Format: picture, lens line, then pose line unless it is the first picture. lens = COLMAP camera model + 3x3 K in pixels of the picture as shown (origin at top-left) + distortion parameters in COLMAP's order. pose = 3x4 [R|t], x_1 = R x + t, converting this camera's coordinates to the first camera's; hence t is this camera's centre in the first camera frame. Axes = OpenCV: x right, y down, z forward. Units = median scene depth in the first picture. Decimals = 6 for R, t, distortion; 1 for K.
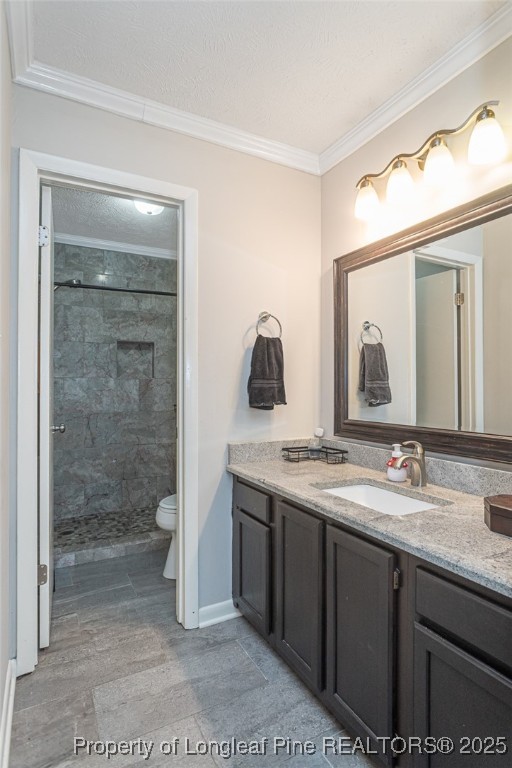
lens RADIAL K [[405.7, 0, 245.4], [0, 405.7, 385.6], [0, 0, 1]] dist [-0.005094, -0.000078]
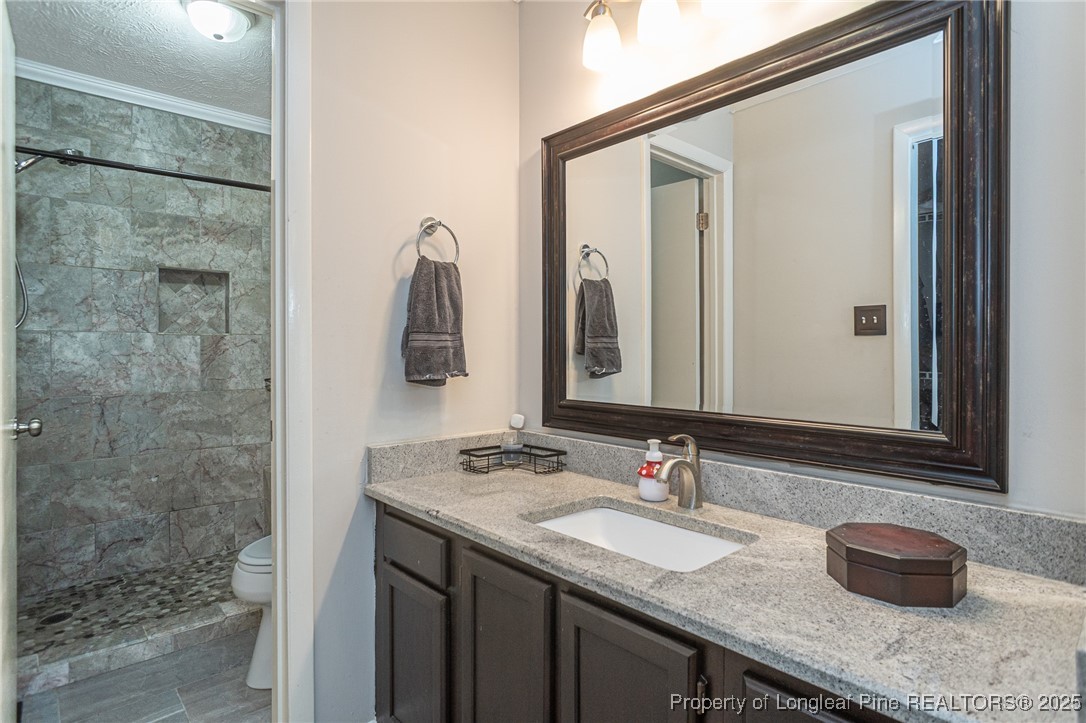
lens RADIAL K [[567.5, 0, 492.8], [0, 567.5, 354.5], [0, 0, 1]] dist [-0.006313, -0.000471]
pose [[0.978376, -0.002392, 0.206821, -0.031934], [0.000731, 0.999967, 0.008108, 0.007706], [-0.206833, -0.007781, 0.978345, 0.175870]]
